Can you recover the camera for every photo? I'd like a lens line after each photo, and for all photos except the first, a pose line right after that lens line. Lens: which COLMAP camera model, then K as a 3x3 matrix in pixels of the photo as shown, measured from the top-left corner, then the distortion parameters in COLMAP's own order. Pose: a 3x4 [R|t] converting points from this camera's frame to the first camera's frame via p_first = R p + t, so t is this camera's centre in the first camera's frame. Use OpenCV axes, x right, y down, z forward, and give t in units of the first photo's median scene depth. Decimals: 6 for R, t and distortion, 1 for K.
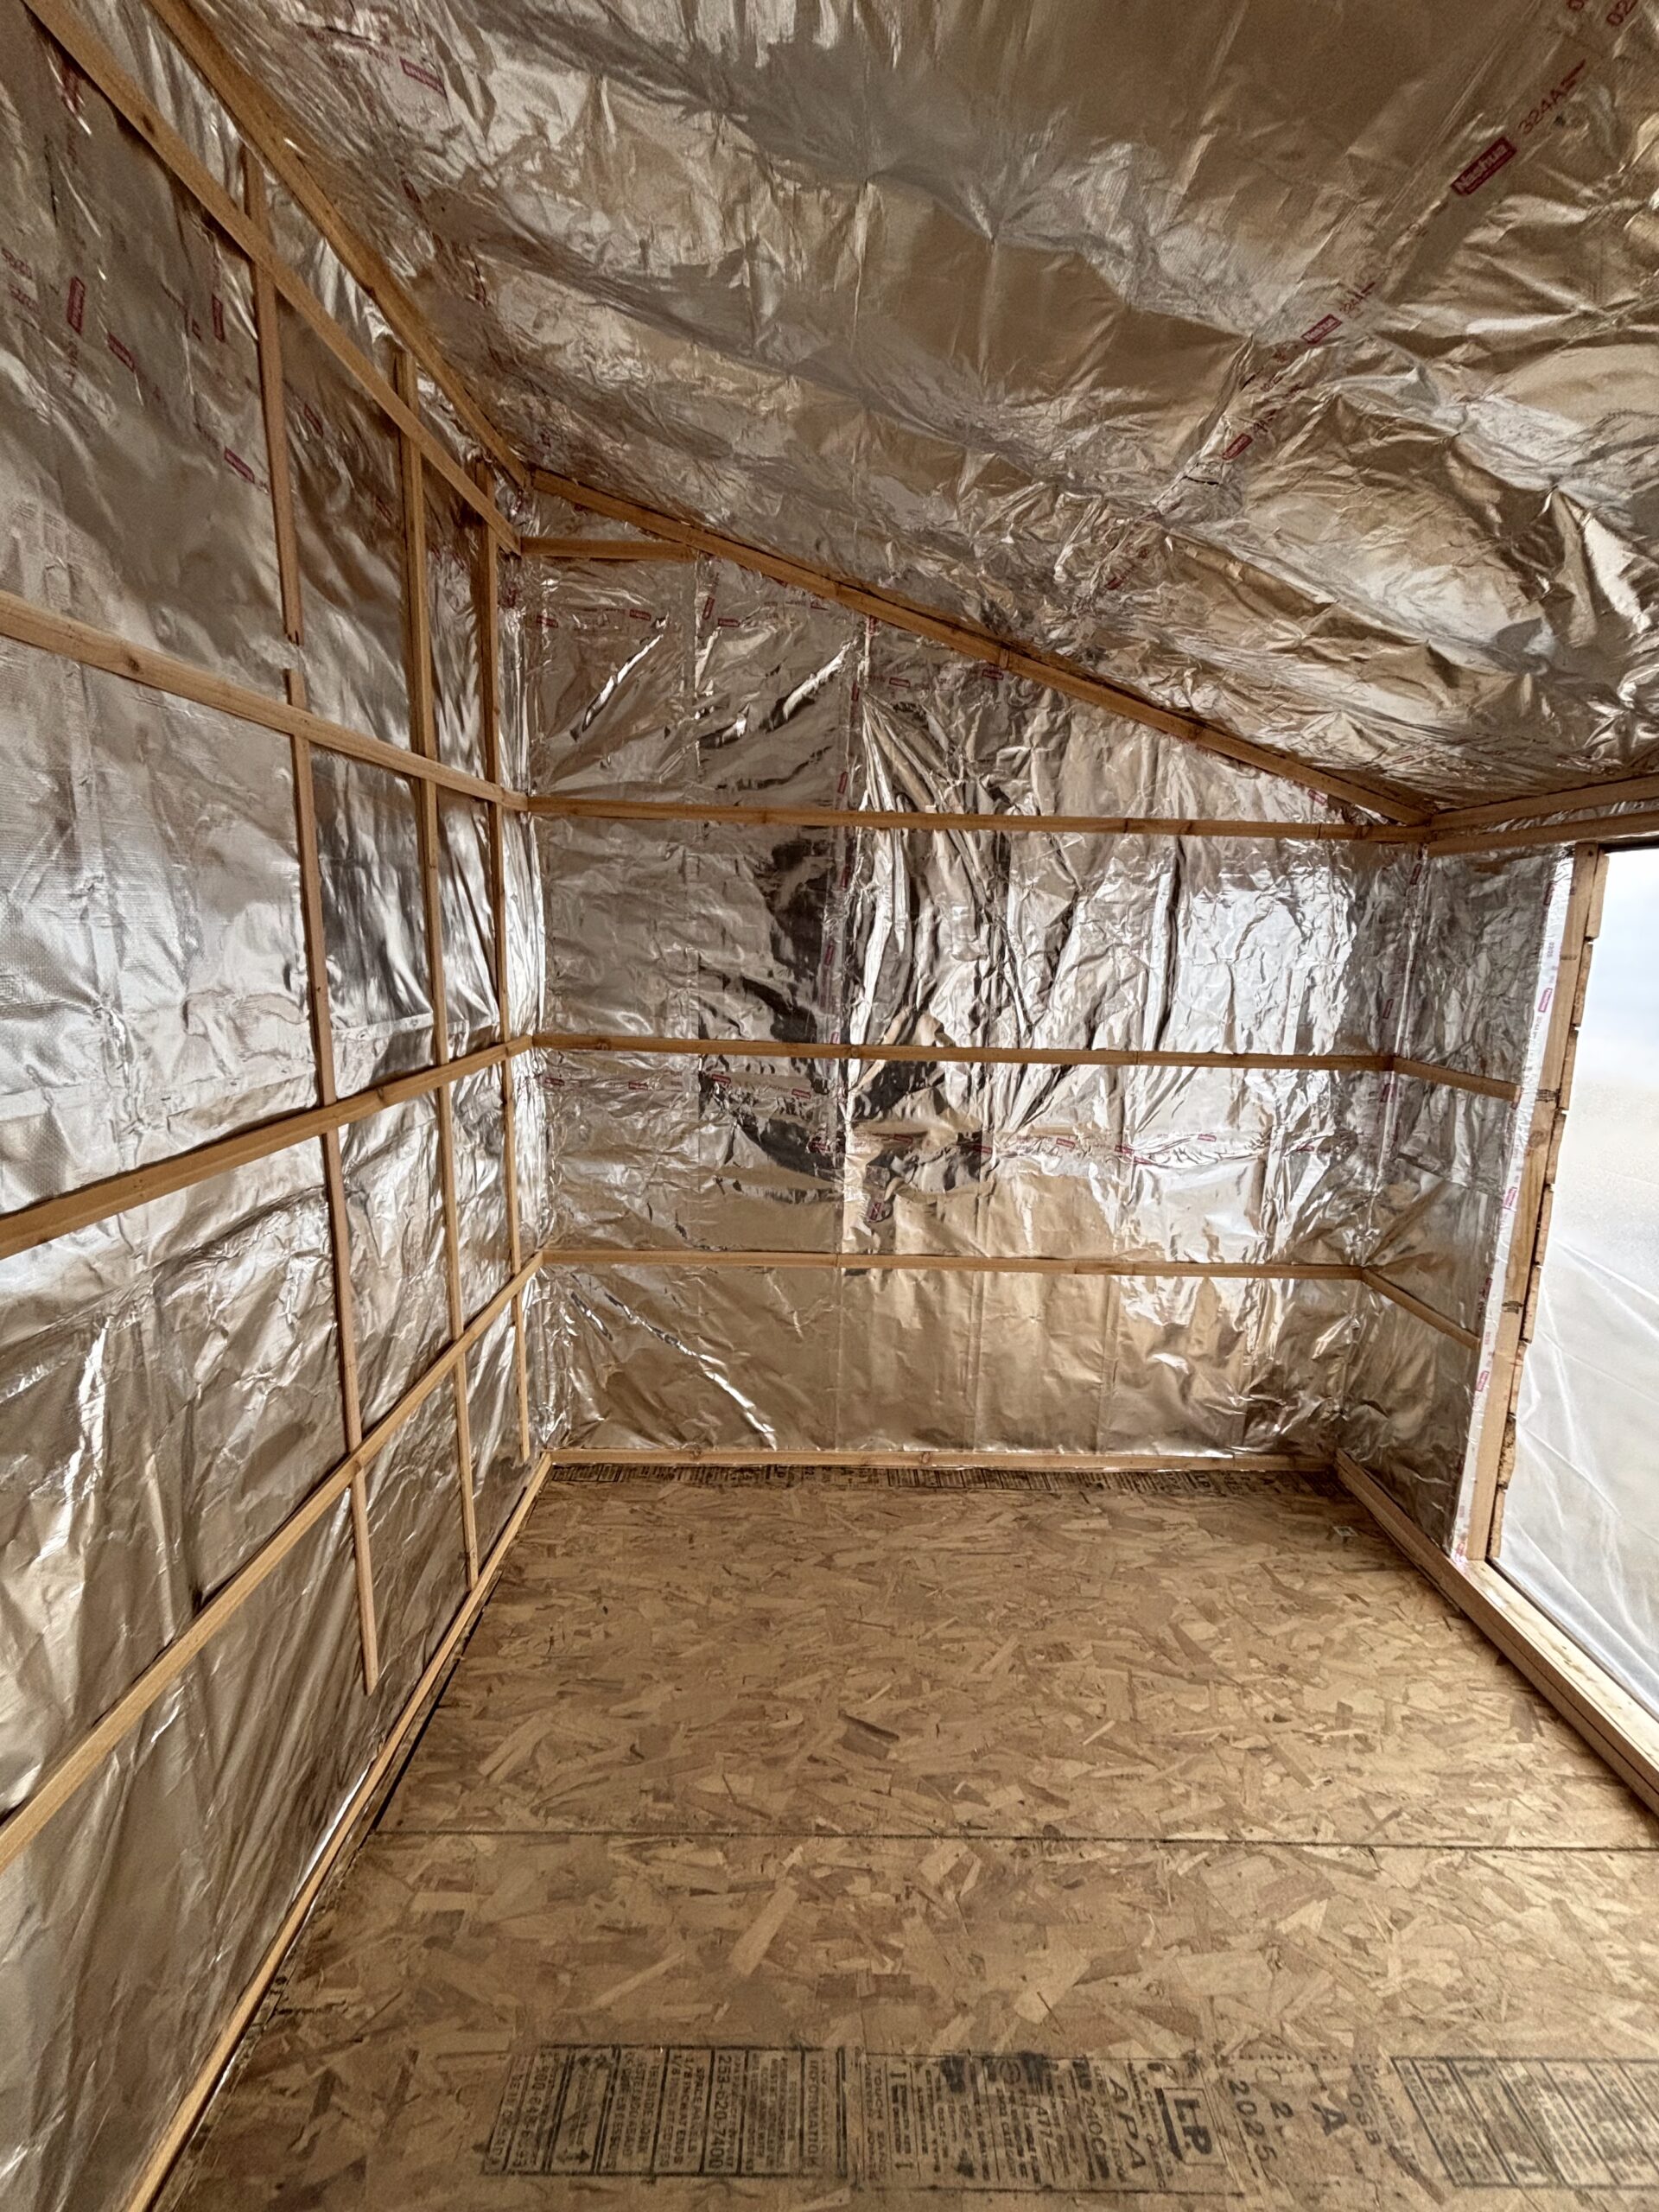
lens RADIAL K [[889.2, 0, 829.5], [0, 889.2, 1106.0], [0, 0, 1]] dist [0.020222, -0.007428]
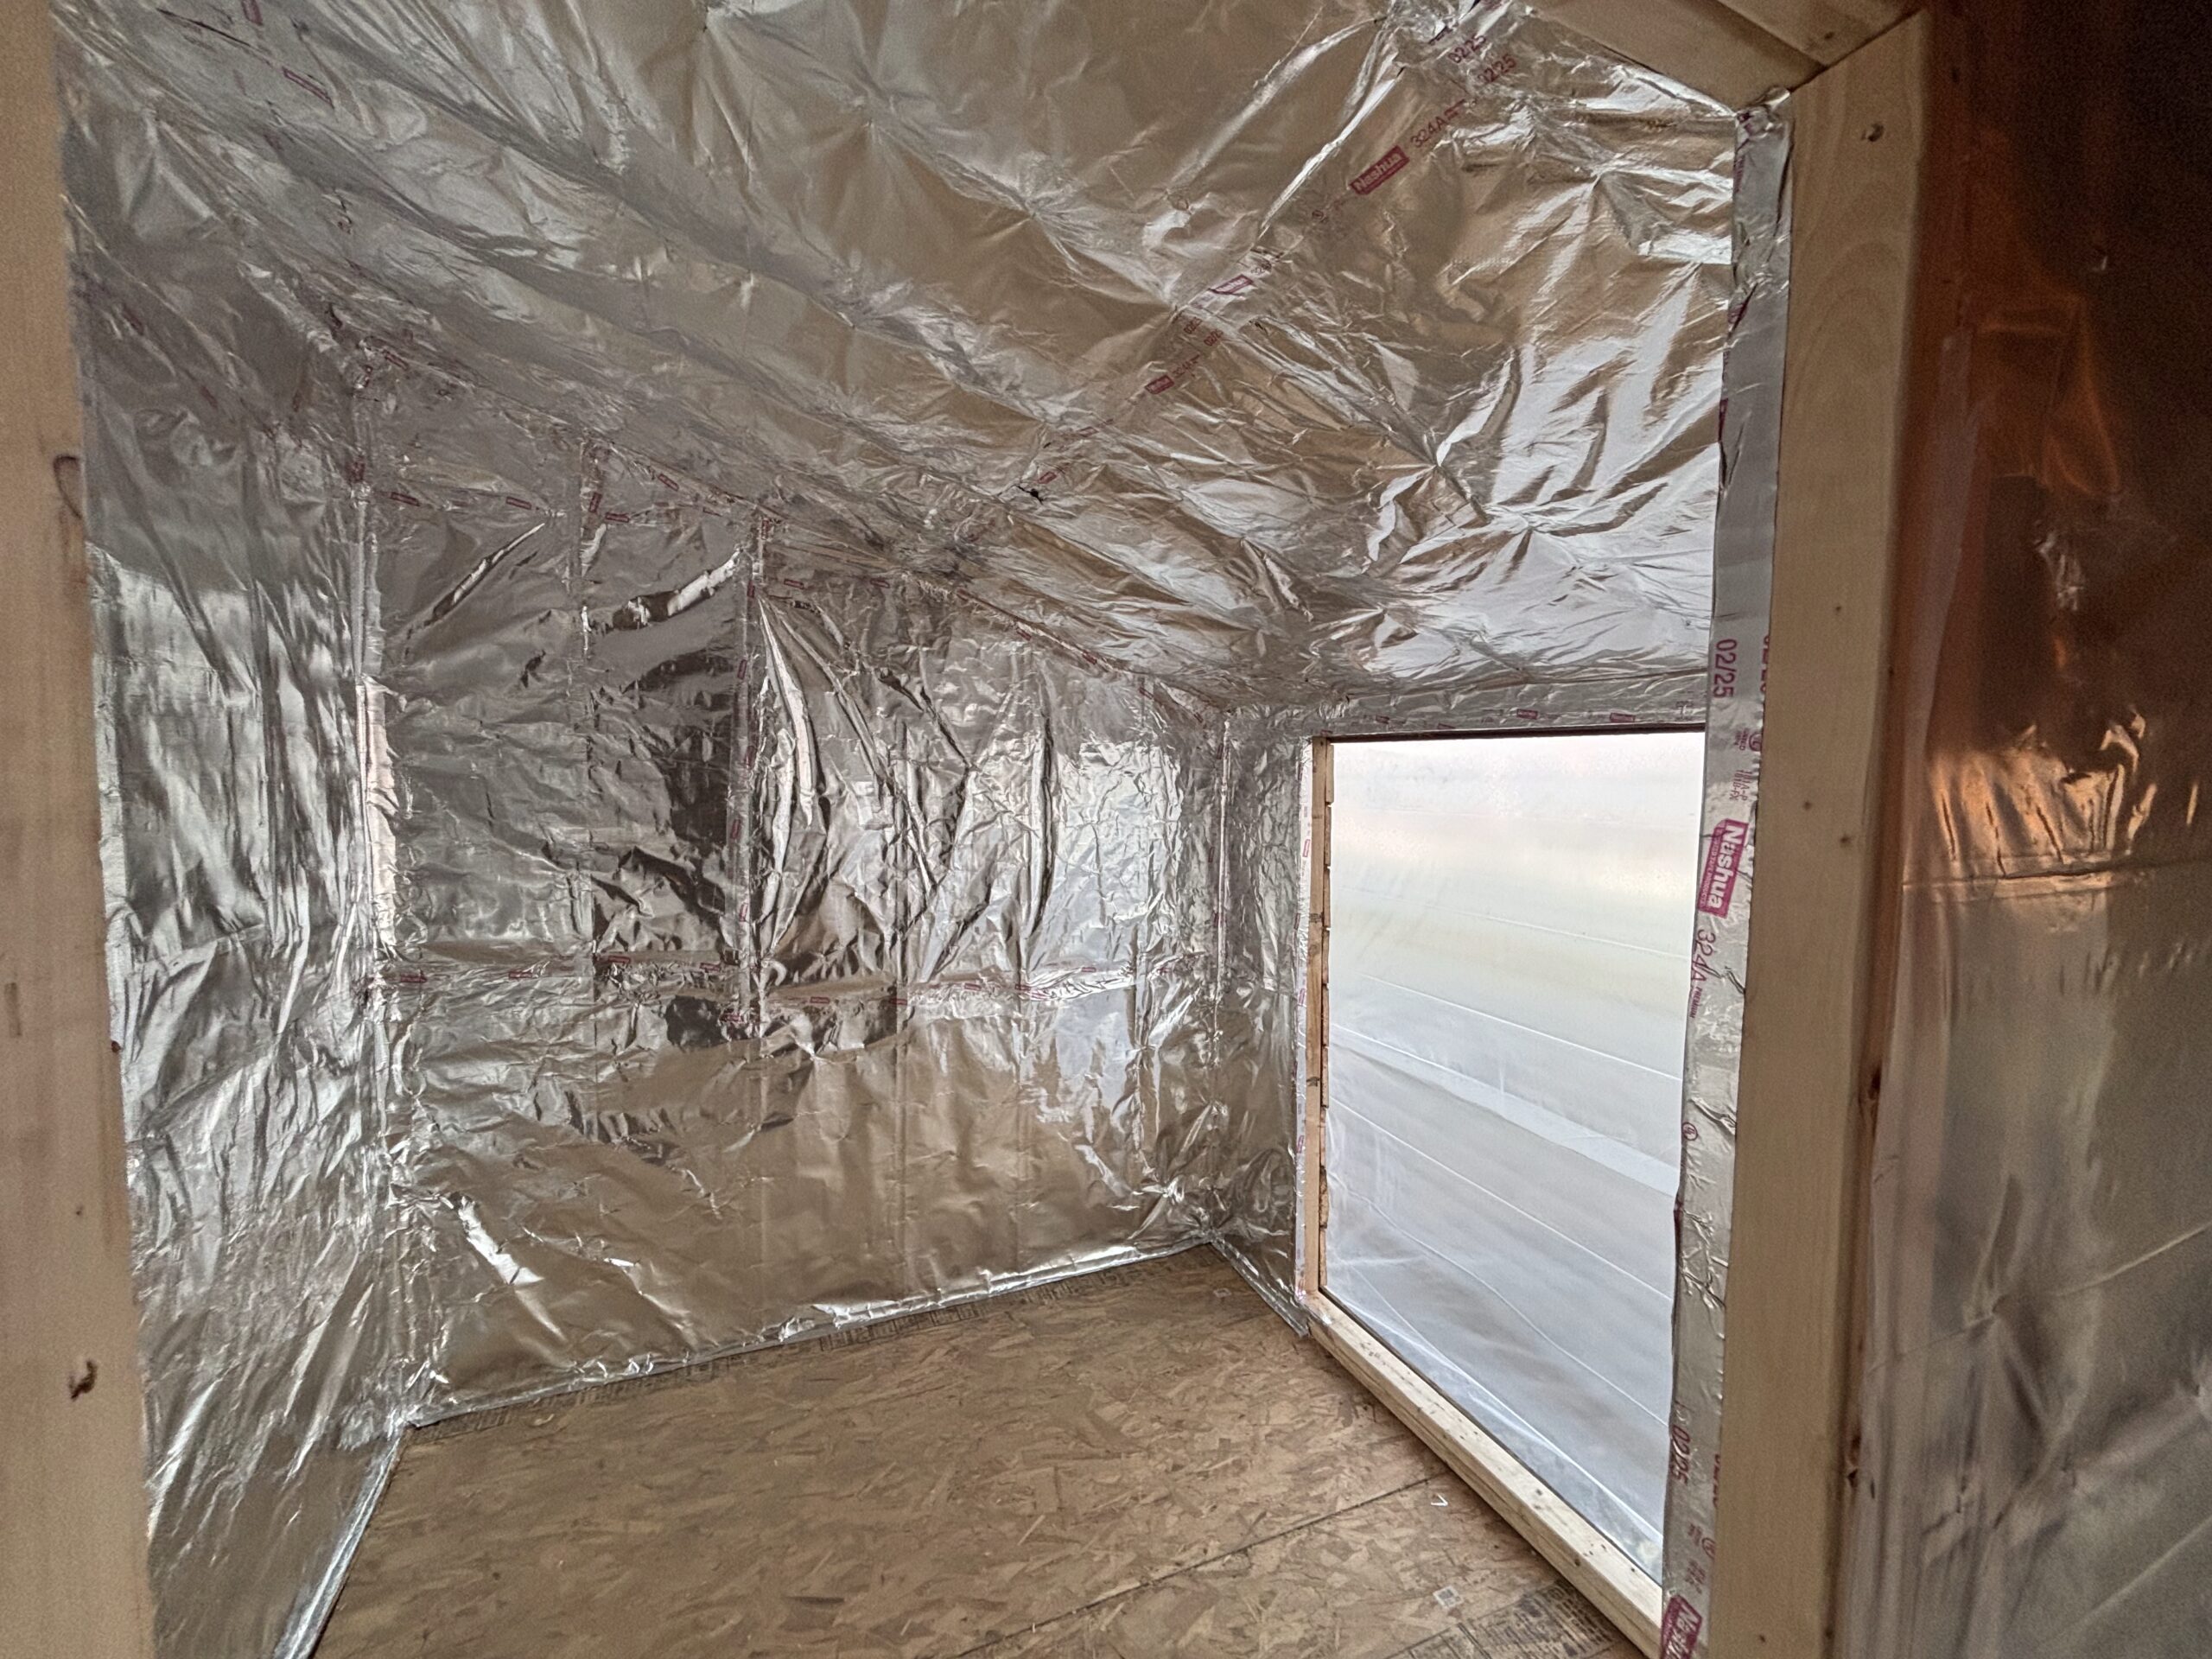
lens RADIAL K [[882.6, 0, 1098.4], [0, 882.6, 844.3], [0, 0, 1]] dist [0.020898, -0.014184]
pose [[0.921676, -0.038735, 0.386021, -0.009636], [0.081611, 0.992097, -0.095306, -0.020973], [-0.379279, 0.119345, 0.917554, -0.103272]]
